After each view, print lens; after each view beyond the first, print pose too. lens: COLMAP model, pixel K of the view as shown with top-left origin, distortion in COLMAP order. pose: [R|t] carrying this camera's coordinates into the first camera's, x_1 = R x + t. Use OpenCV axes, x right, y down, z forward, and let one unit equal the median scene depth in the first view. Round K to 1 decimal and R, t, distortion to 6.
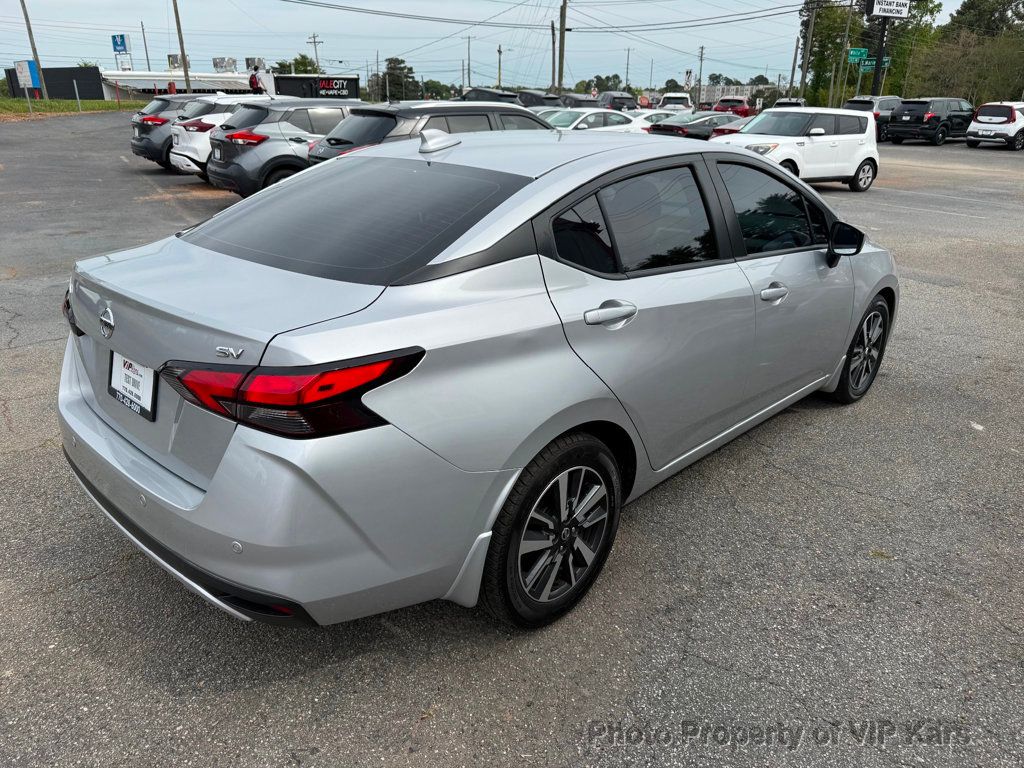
lens RADIAL K [[735.4, 0, 508.0], [0, 735.4, 382.9], [0, 0, 1]] dist [0.015128, -0.018115]
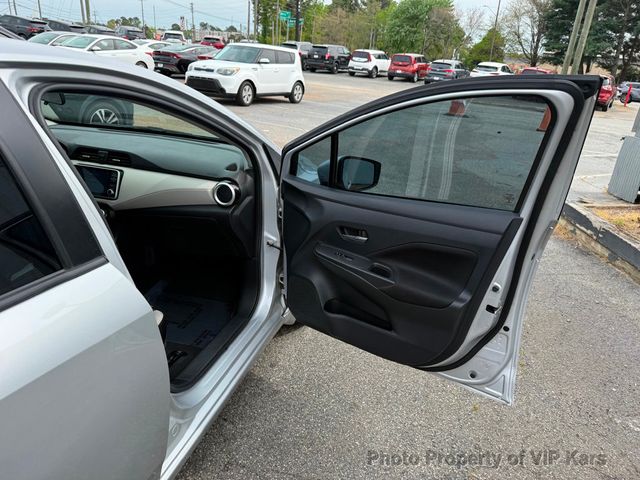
lens RADIAL K [[459.6, 0, 322.7], [0, 459.6, 243.3], [0, 0, 1]] dist [0.015128, -0.018115]
pose [[0.883128, -0.130567, 0.450597, 0.029856], [0.107622, 0.991259, 0.076303, -0.018811], [-0.456621, -0.018892, 0.889461, 0.061266]]
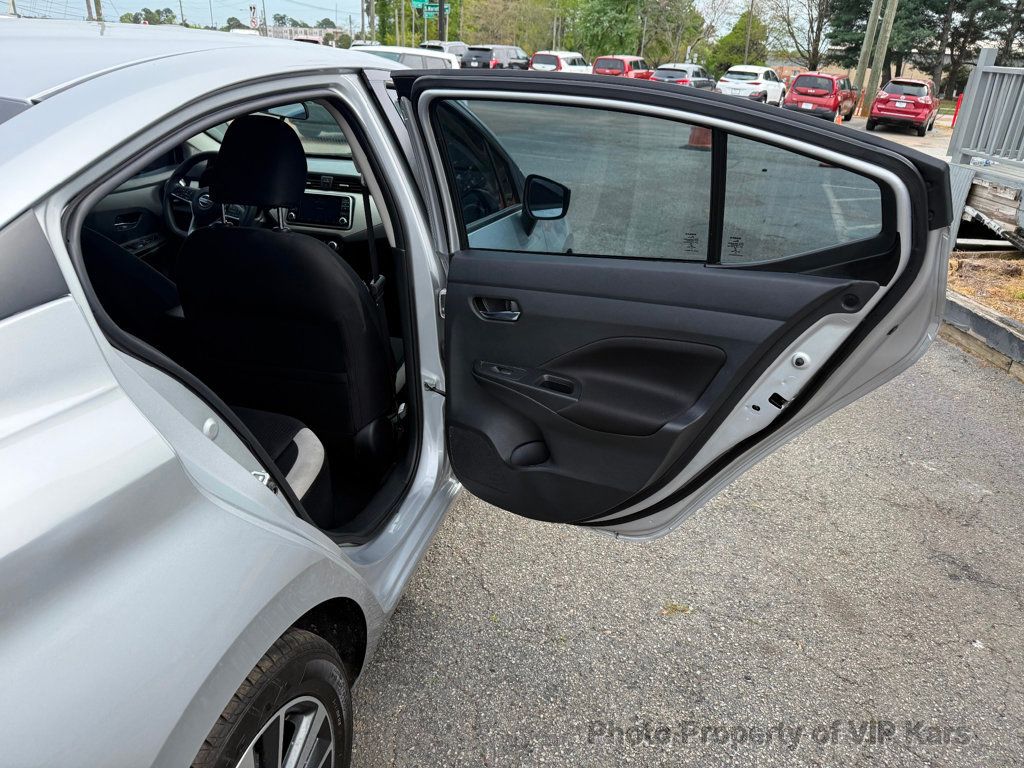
lens RADIAL K [[735.4, 0, 512.3], [0, 735.4, 387.5], [0, 0, 1]] dist [0.015128, -0.018115]
pose [[0.862234, -0.180153, 0.473389, 0.003353], [0.146186, 0.983349, 0.107959, -0.010162], [-0.484956, -0.023883, 0.874213, 0.040161]]
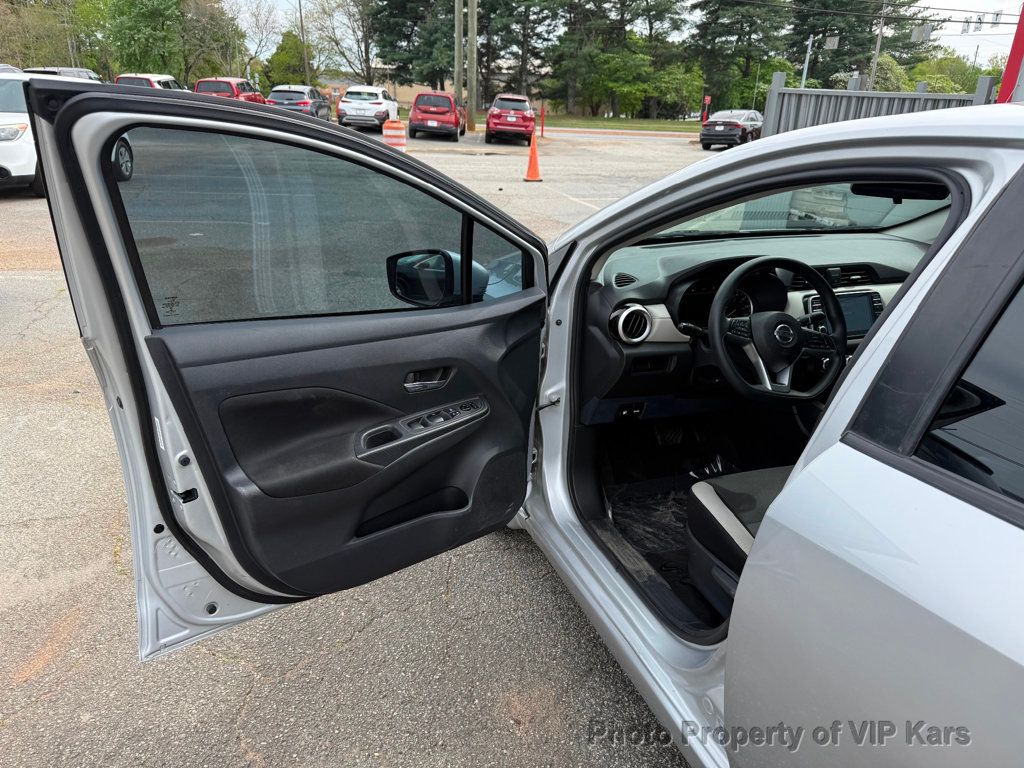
lens RADIAL K [[735.4, 0, 511.2], [0, 735.4, 385.9], [0, 0, 1]] dist [0.015128, -0.018115]
pose [[0.453892, -0.326378, 0.829132, -0.045486], [0.297234, 0.932666, 0.204418, -0.044571], [-0.840020, 0.153663, 0.520340, 0.128674]]
